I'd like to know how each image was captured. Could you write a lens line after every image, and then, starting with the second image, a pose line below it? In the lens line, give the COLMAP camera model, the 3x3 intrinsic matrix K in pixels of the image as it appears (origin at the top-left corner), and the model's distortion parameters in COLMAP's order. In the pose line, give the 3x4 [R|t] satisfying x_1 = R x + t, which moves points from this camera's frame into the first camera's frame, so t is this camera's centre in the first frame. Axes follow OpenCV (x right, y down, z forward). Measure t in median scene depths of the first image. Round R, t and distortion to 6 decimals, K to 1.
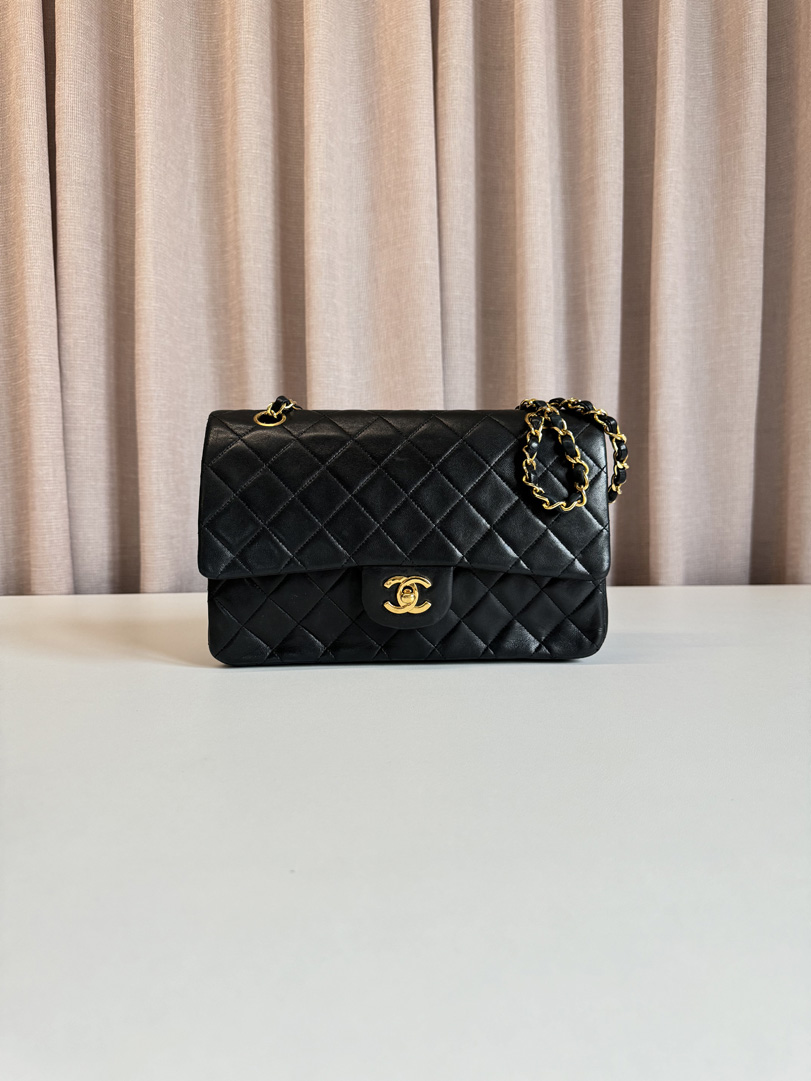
lens RADIAL K [[776.3, 0, 405.5], [0, 776.3, 540.5], [0, 0, 1]] dist [0.129702, -0.240230]
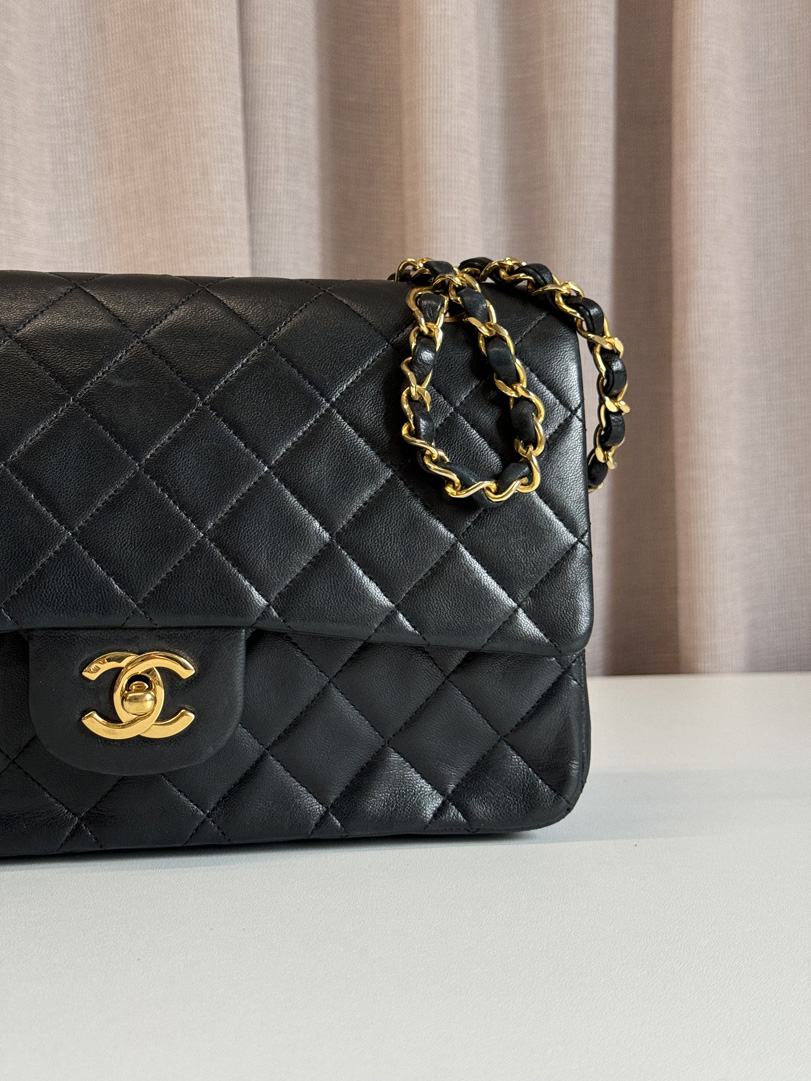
lens RADIAL K [[1554.0, 0, 405.5], [0, 1554.0, 540.5], [0, 0, 1]] dist [0.140068, -0.032790]
pose [[0.991822, -0.004006, 0.127566, 0.037639], [0.008784, 0.999280, -0.036911, 0.016737], [-0.127326, 0.037730, 0.991143, 0.113489]]
